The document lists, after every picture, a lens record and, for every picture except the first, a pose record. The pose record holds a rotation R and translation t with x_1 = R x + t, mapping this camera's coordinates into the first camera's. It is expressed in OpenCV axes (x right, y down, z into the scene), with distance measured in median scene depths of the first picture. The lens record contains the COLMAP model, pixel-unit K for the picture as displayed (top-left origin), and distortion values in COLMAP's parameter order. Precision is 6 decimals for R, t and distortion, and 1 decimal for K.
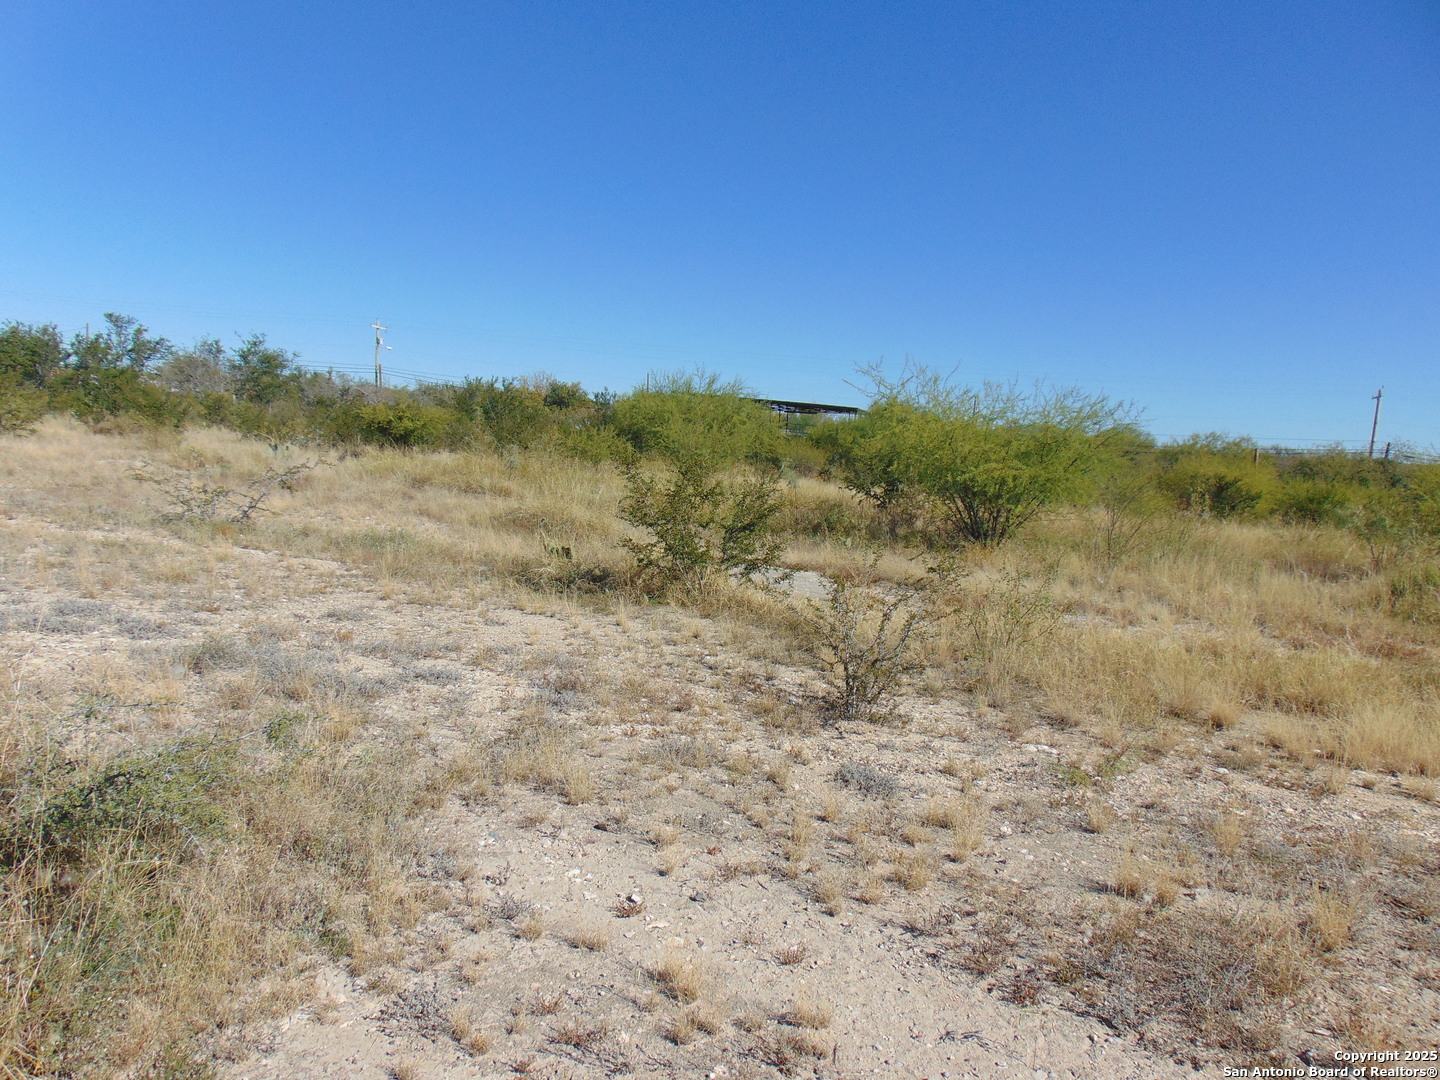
lens RADIAL K [[1033.8, 0, 725.2], [0, 1033.8, 542.5], [0, 0, 1]] dist [-0.014581, 0.000601]
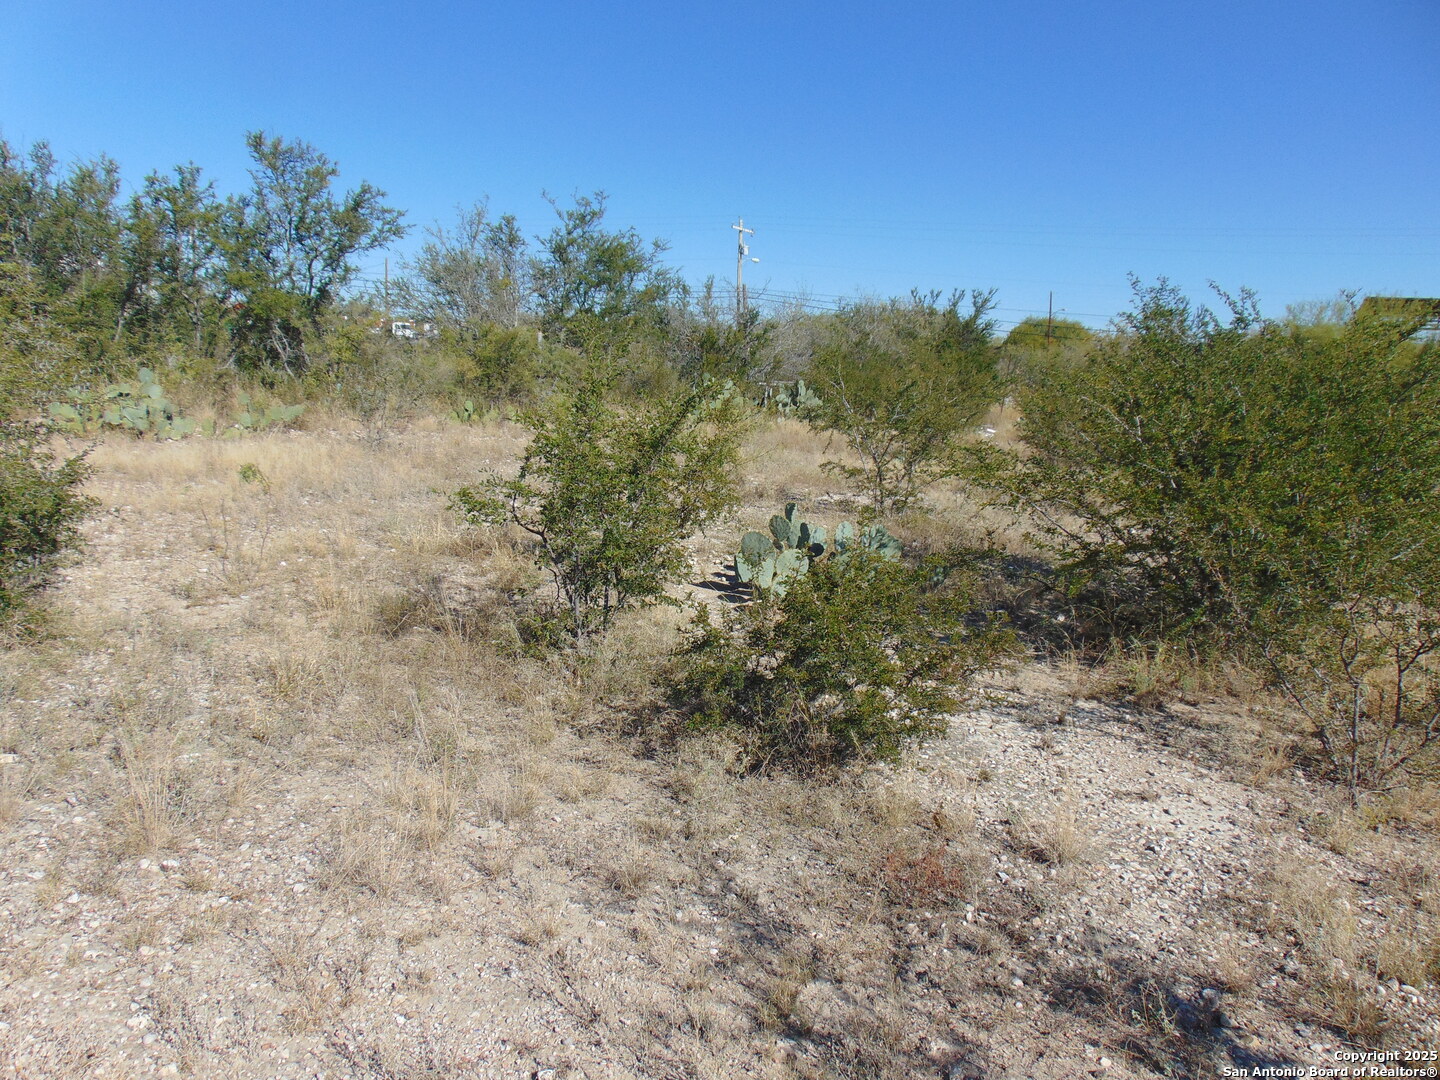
lens RADIAL K [[1033.8, 0, 716.6], [0, 1033.8, 540.3], [0, 0, 1]] dist [-0.014581, 0.000601]
pose [[0.958539, 0.025253, -0.283839, -0.259954], [-0.007657, 0.997989, 0.062930, -0.077267], [0.284857, -0.058148, 0.956805, 0.557449]]
